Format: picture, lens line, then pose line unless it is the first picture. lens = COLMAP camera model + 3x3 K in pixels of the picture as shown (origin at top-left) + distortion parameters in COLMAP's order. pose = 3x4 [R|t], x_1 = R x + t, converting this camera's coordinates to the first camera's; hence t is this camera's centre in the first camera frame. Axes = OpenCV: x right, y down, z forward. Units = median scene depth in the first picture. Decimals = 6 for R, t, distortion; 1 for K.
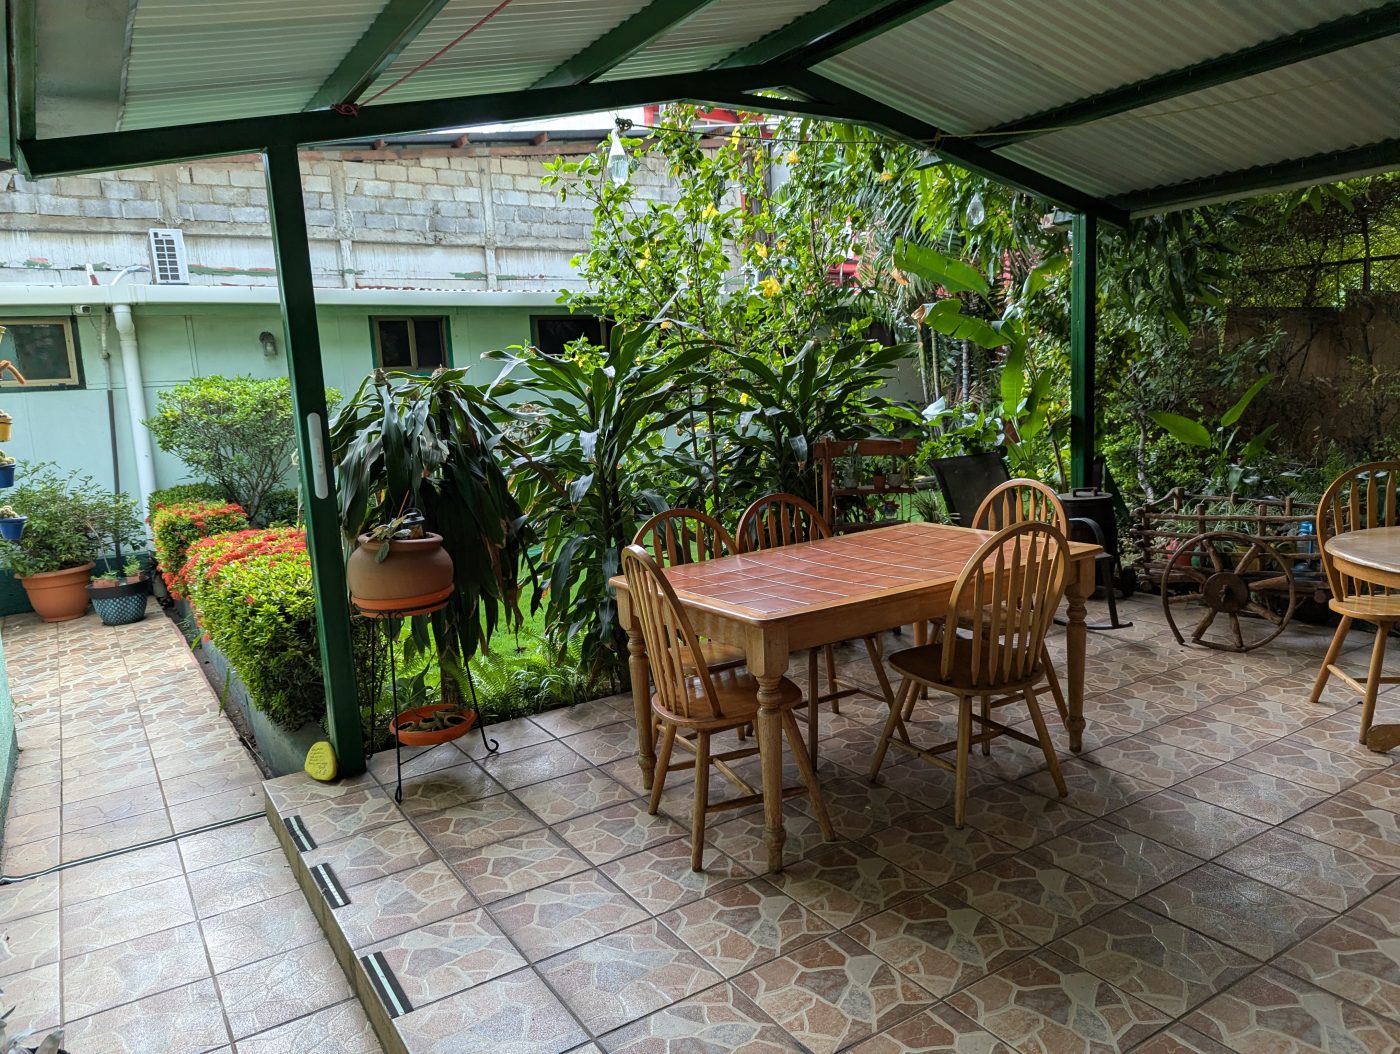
lens RADIAL K [[987.0, 0, 704.0], [0, 987.0, 533.1], [0, 0, 1]] dist [0.001565, 0.000474]
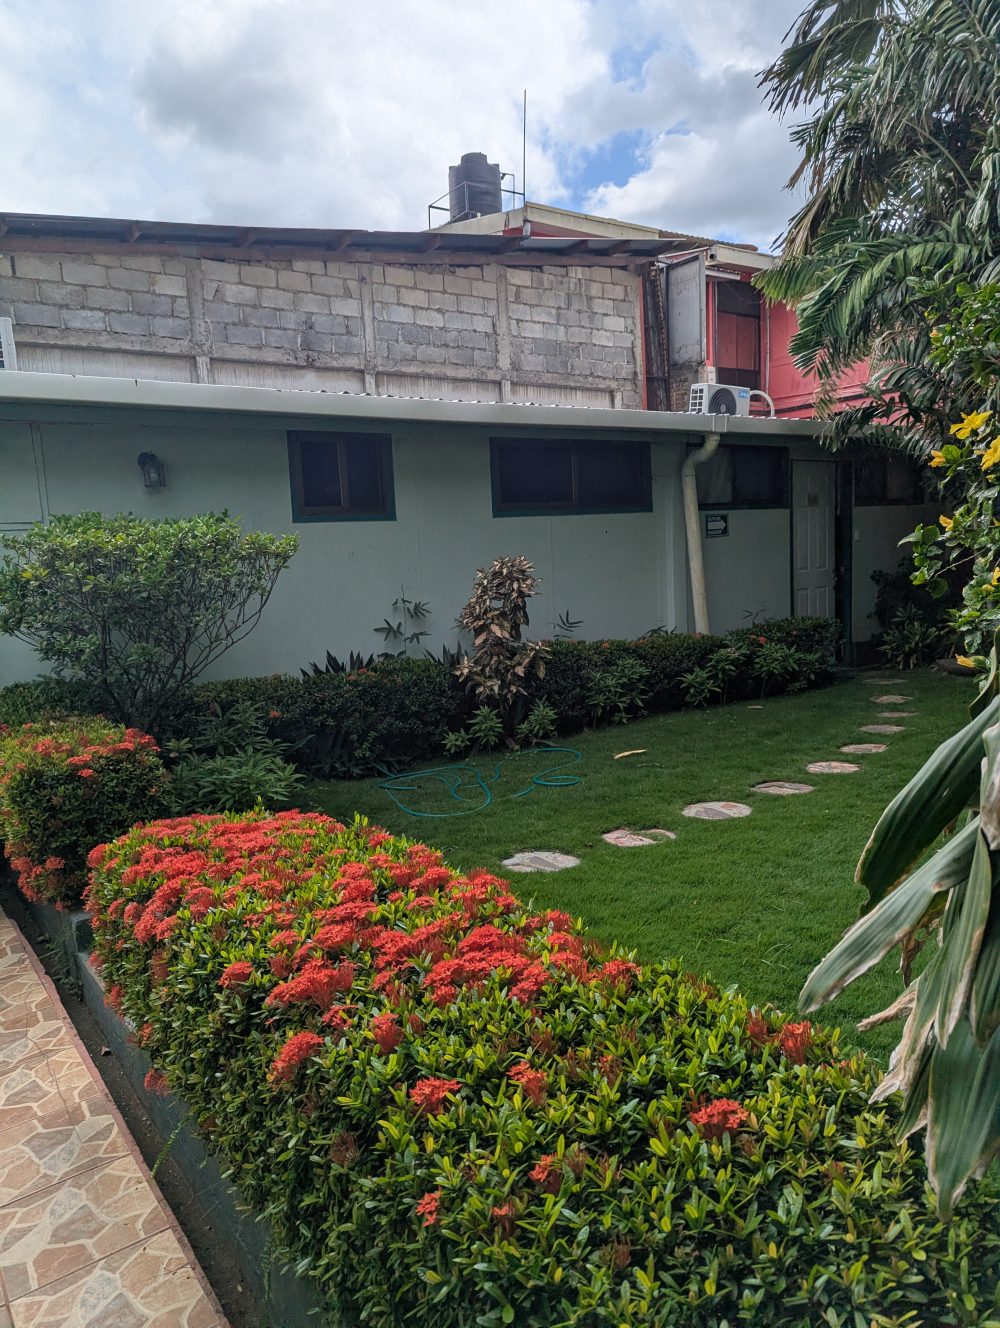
lens RADIAL K [[936.2, 0, 496.7], [0, 936.2, 659.1], [0, 0, 1]] dist [0.001565, 0.000474]
pose [[0.999389, -0.000887, 0.034952, -0.144533], [0.001811, 0.999649, -0.026418, -0.028303], [-0.034917, 0.026465, 0.999040, 0.225955]]
